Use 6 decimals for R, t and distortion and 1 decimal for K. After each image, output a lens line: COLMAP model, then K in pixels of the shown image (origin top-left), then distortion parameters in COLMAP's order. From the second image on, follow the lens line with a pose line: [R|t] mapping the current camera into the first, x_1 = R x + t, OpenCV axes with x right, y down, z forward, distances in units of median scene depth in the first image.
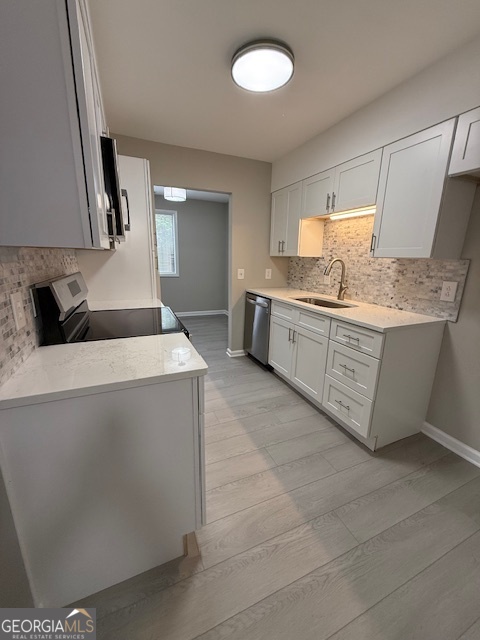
lens RADIAL K [[252.6, 0, 238.4], [0, 252.6, 319.7], [0, 0, 1]] dist [-0.000261, -0.000199]
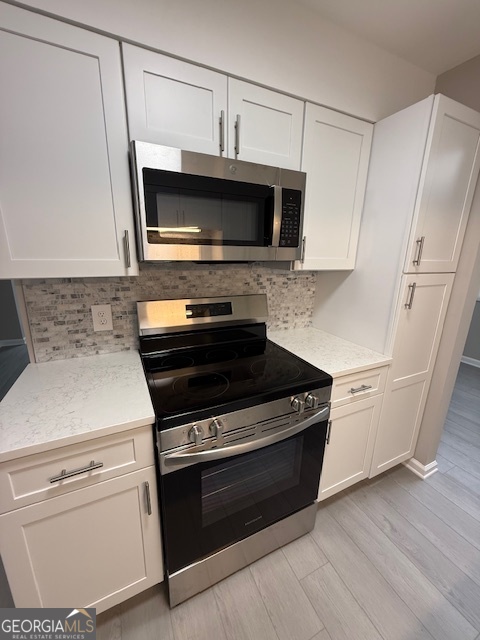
lens RADIAL K [[258.4, 0, 240.0], [0, 258.4, 320.0], [0, 0, 1]] dist [-0.001458, -0.000182]
pose [[-0.039535, -0.286376, 0.957301, -0.148132], [0.223768, 0.931180, 0.287804, -0.318477], [-0.973840, 0.225592, 0.027267, 1.007094]]
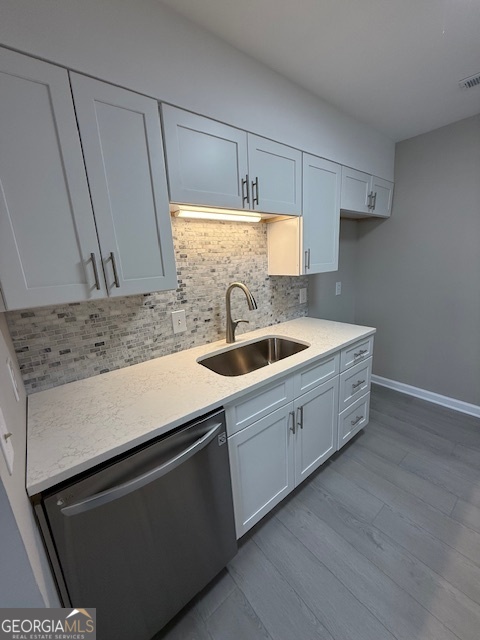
lens RADIAL K [[252.6, 0, 238.4], [0, 252.6, 319.7], [0, 0, 1]] dist [-0.000261, -0.000199]
pose [[-0.268915, -0.226292, 0.936203, -0.254602], [0.279179, 0.911967, 0.300625, -0.381240], [-0.921816, 0.342211, -0.182065, 1.251212]]
